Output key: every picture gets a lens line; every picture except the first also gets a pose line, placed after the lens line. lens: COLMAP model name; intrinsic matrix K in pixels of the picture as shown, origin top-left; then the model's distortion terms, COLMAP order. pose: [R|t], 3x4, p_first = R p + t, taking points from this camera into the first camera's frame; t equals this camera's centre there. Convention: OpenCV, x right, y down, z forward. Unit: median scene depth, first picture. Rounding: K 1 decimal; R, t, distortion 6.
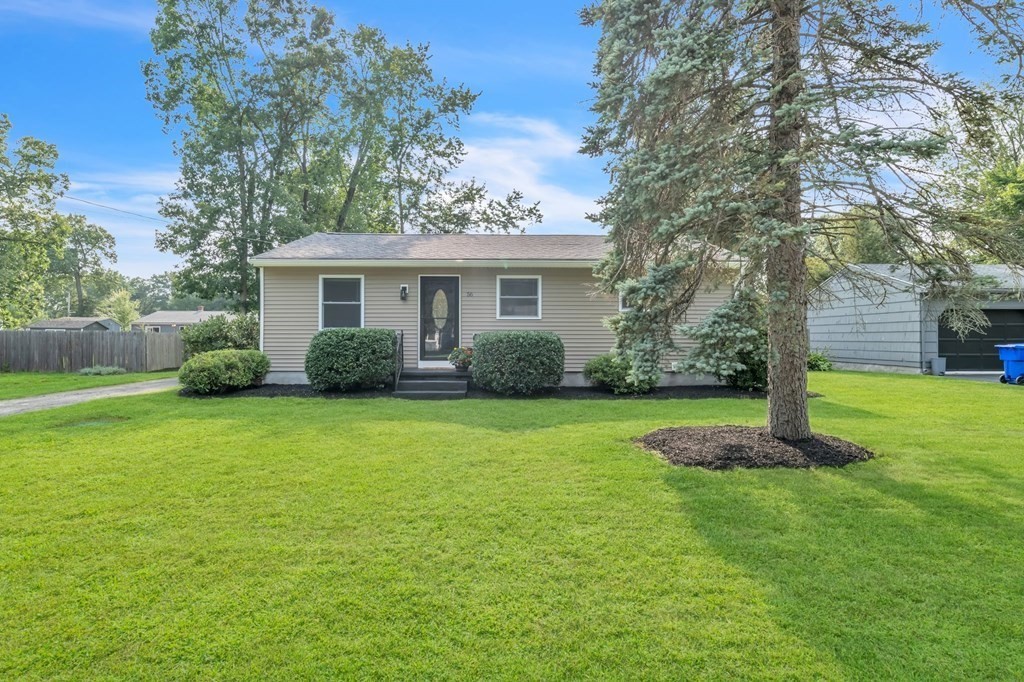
lens RADIAL K [[528.9, 0, 527.5], [0, 528.9, 342.7], [0, 0, 1]] dist [0.002198, 0.001139]
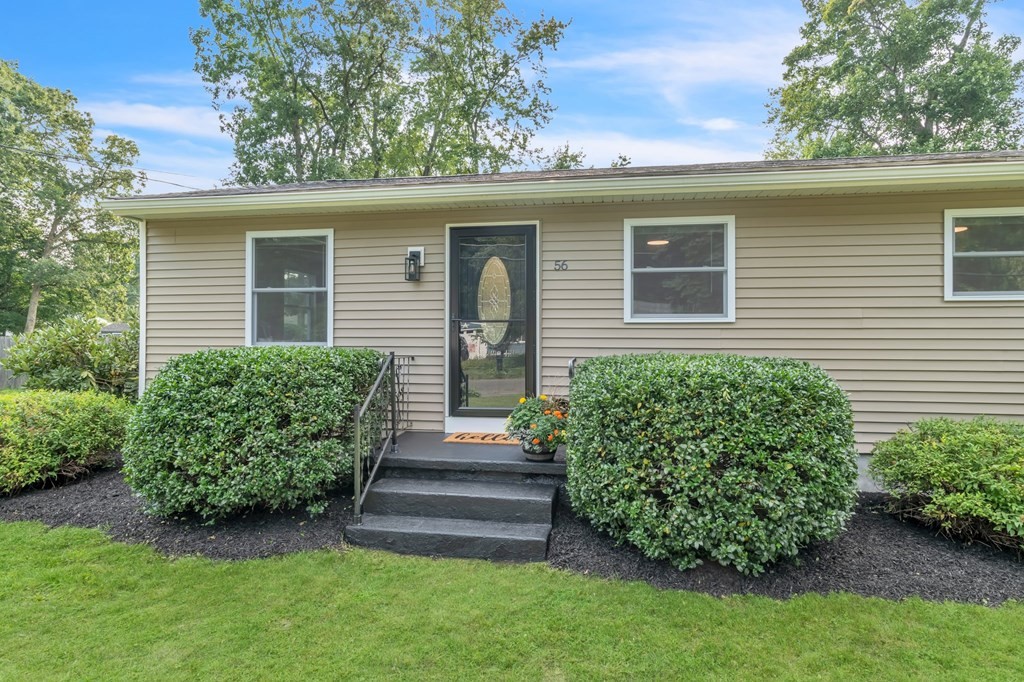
lens RADIAL K [[528.9, 0, 527.5], [0, 528.9, 342.7], [0, 0, 1]] dist [0.002198, 0.001139]
pose [[0.985070, 0.002890, -0.172128, -0.060044], [-0.002818, 0.999996, 0.000663, -0.028117], [0.172129, -0.000168, 0.985074, 0.560468]]
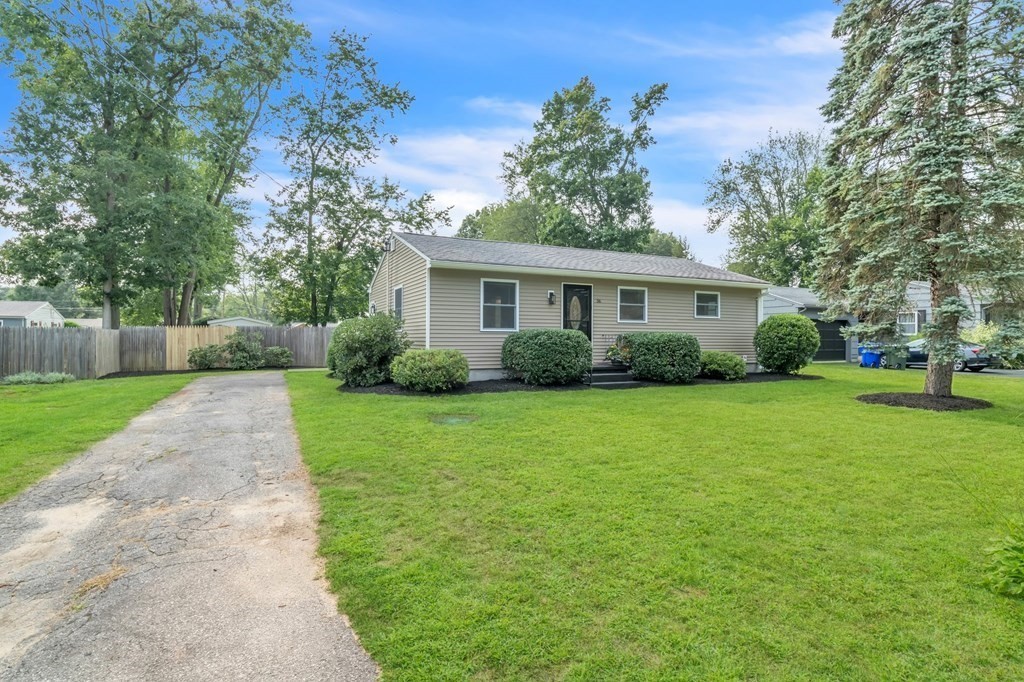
lens RADIAL K [[528.9, 0, 527.5], [0, 528.9, 342.7], [0, 0, 1]] dist [0.002198, 0.001139]
pose [[0.906660, -0.000348, 0.421861, -0.740975], [-0.000140, 0.999999, 0.001126, 0.000623], [-0.421861, -0.001080, 0.906660, -0.006593]]
